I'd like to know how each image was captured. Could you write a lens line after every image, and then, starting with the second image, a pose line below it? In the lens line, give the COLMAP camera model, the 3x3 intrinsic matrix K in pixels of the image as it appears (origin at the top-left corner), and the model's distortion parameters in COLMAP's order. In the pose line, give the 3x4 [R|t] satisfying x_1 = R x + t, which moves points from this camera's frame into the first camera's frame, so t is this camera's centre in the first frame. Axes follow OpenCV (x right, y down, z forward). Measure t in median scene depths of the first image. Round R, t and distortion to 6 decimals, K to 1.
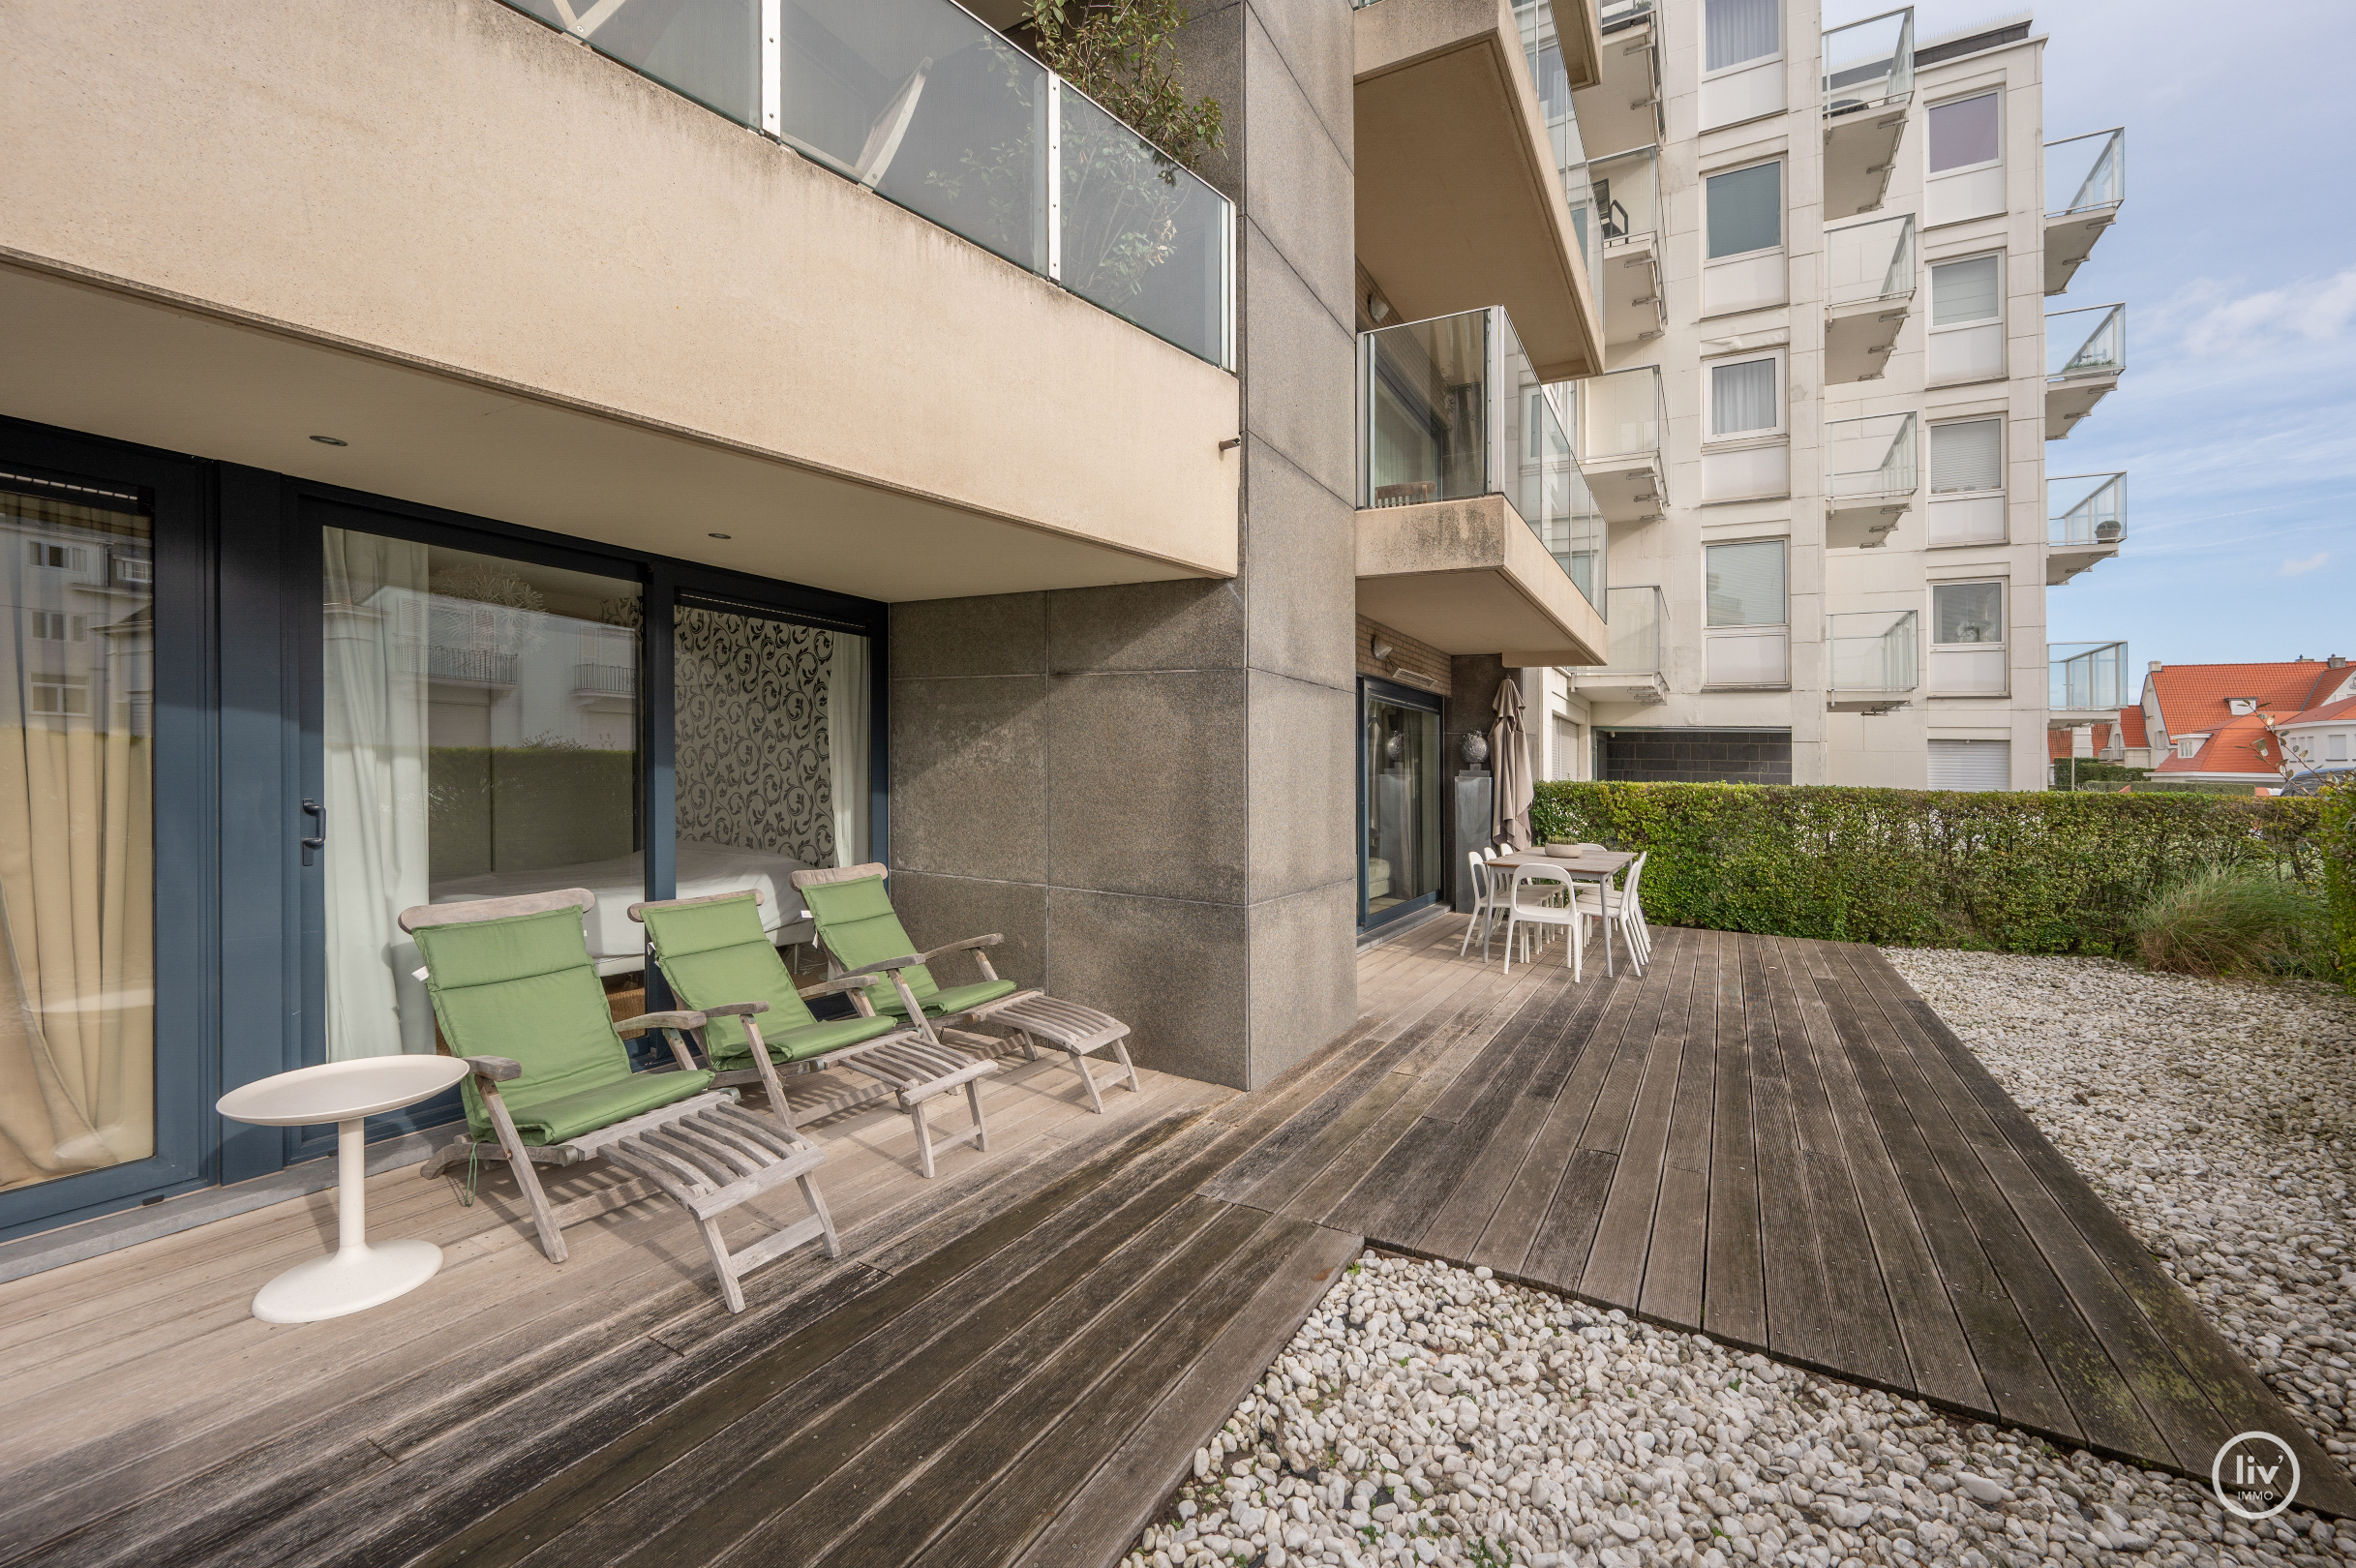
lens RADIAL K [[961.8, 0, 1180.7], [0, 961.8, 695.2], [0, 0, 1]] dist [0.001371, -0.000135]
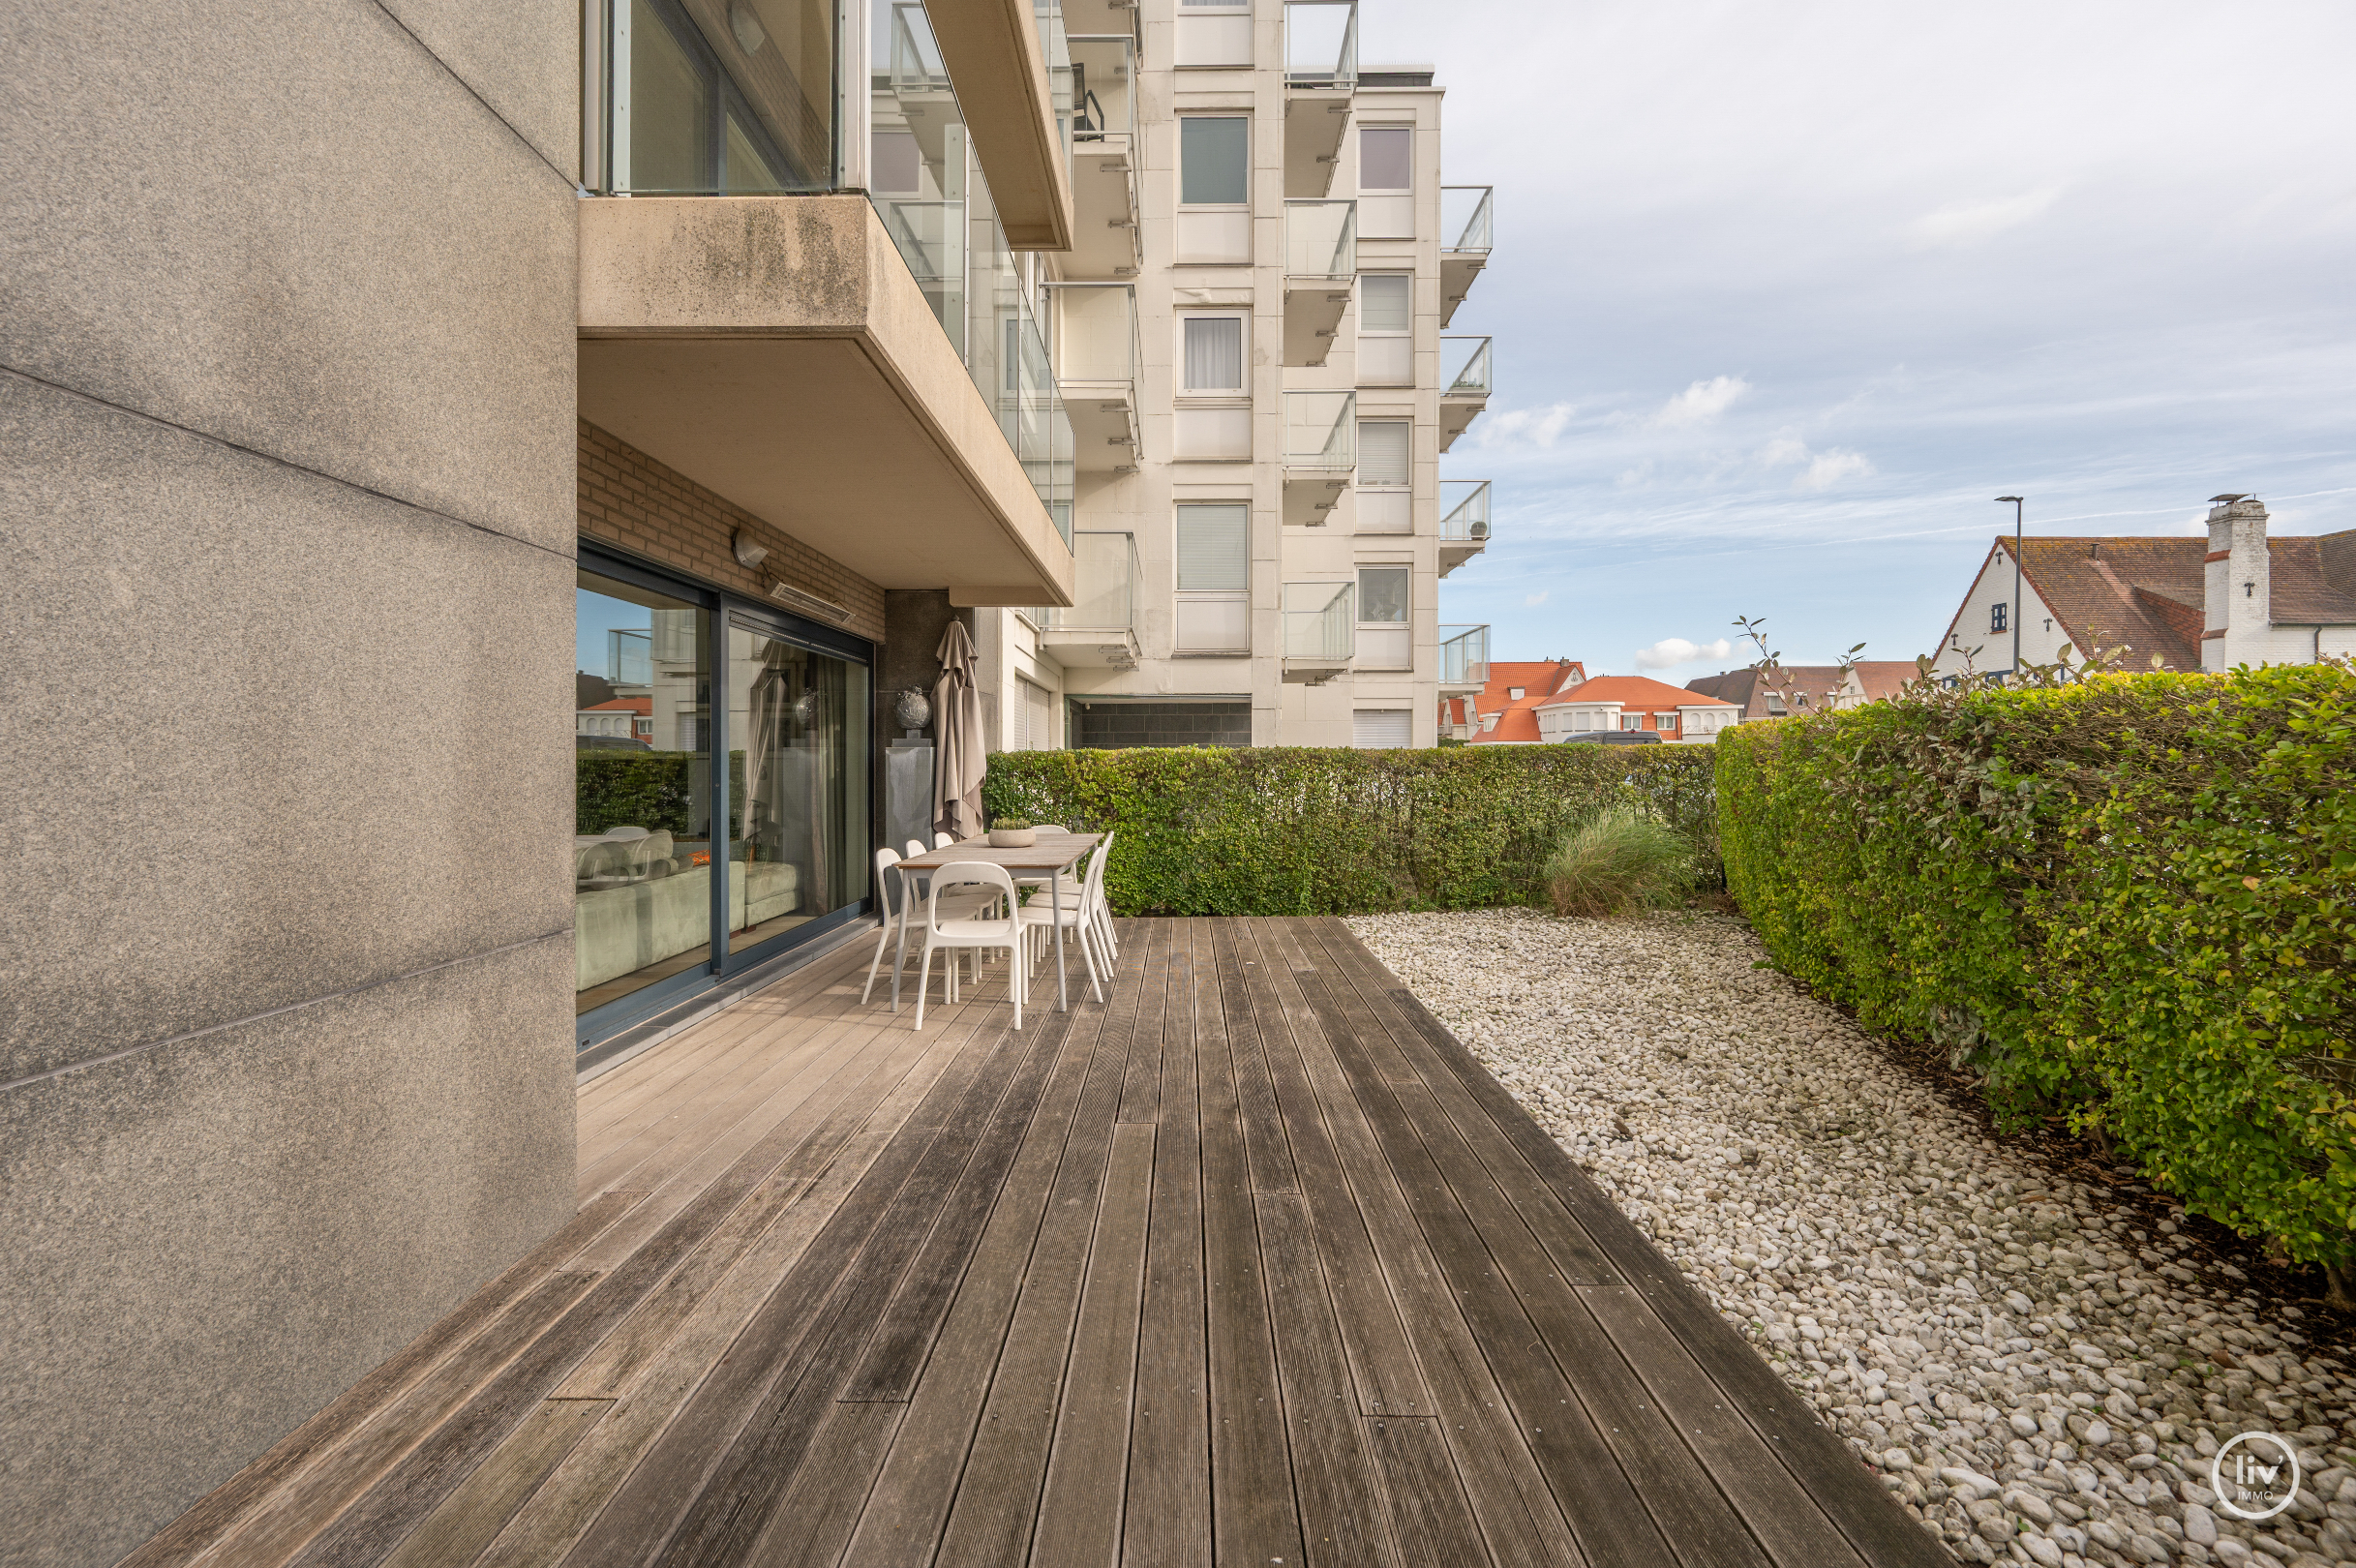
lens RADIAL K [[940.6, 0, 1175.5], [0, 940.6, 766.1], [0, 0, 1]] dist [0.002392, 0.000203]
pose [[0.874881, -0.030396, 0.483383, 0.123928], [-0.011199, 0.996492, 0.082930, 0.034920], [-0.484208, -0.077967, 0.871472, 0.241992]]
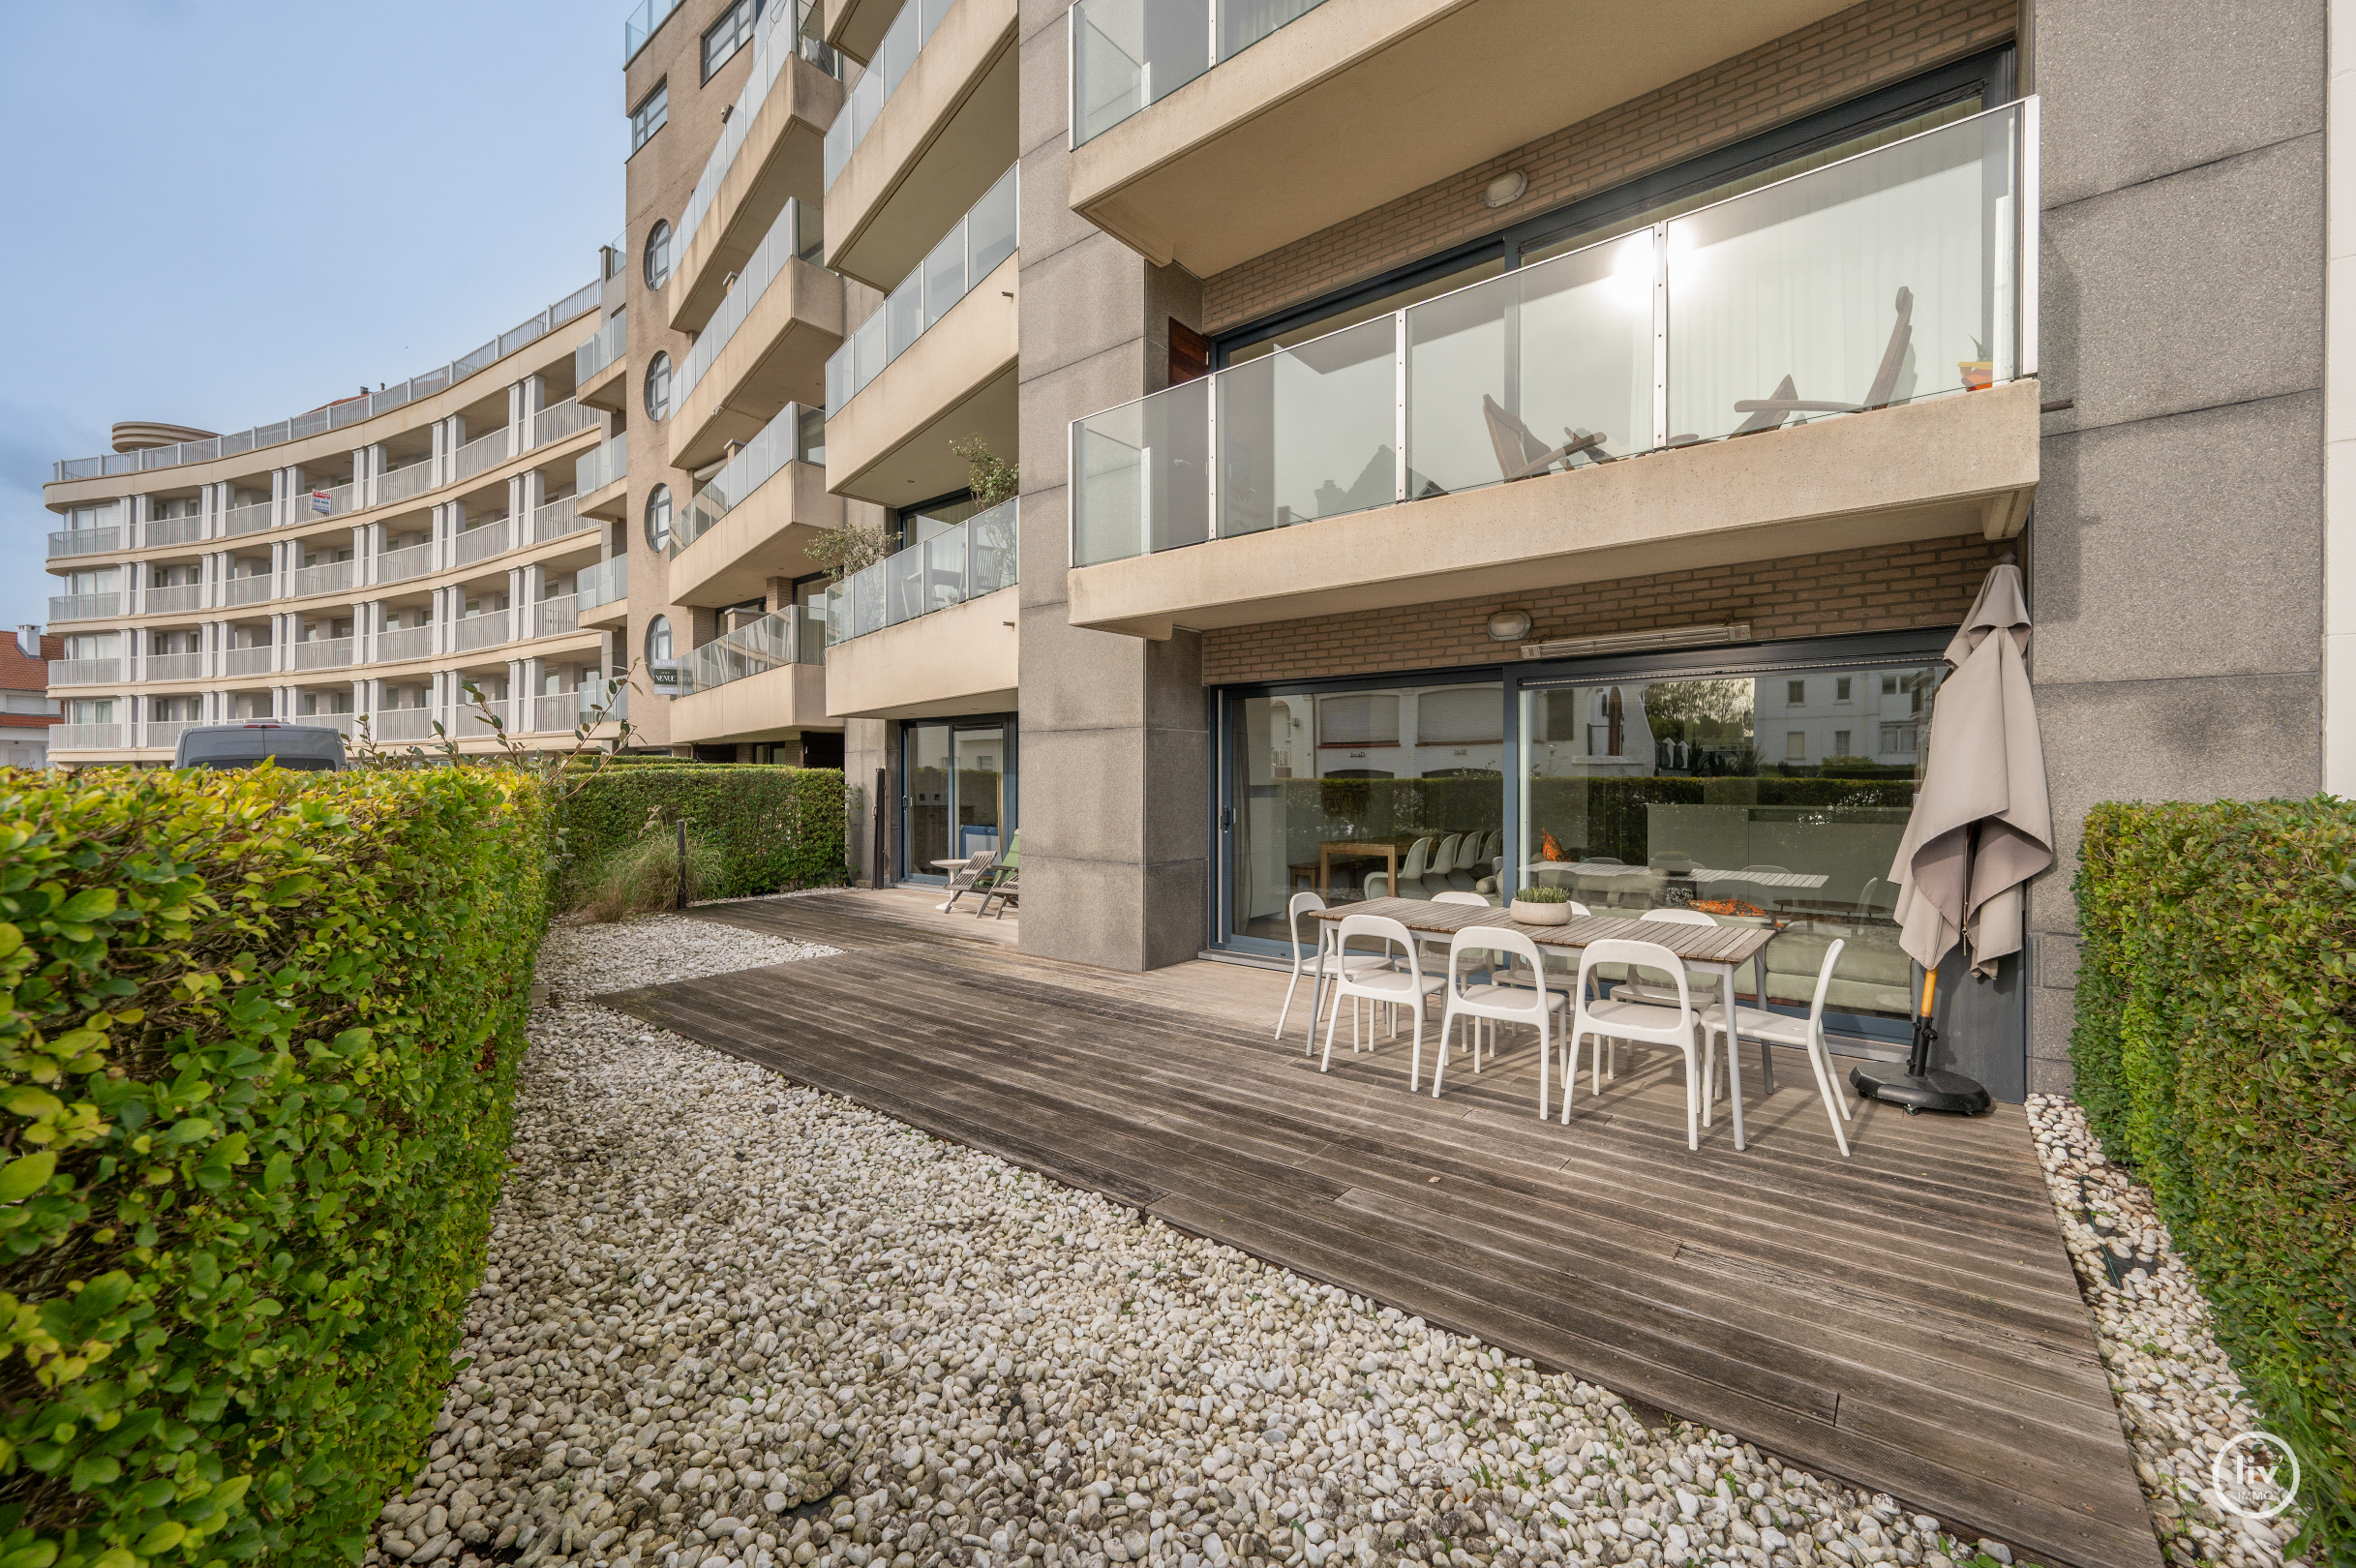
lens RADIAL K [[951.0, 0, 1178.0], [0, 951.0, 784.0], [0, 0, 1]] dist [0.000868, -0.000048]
pose [[-0.158695, -0.016789, -0.987185, 0.775746], [0.069821, 0.997161, -0.028183, 0.063629], [0.984856, -0.073398, -0.157073, 0.676122]]
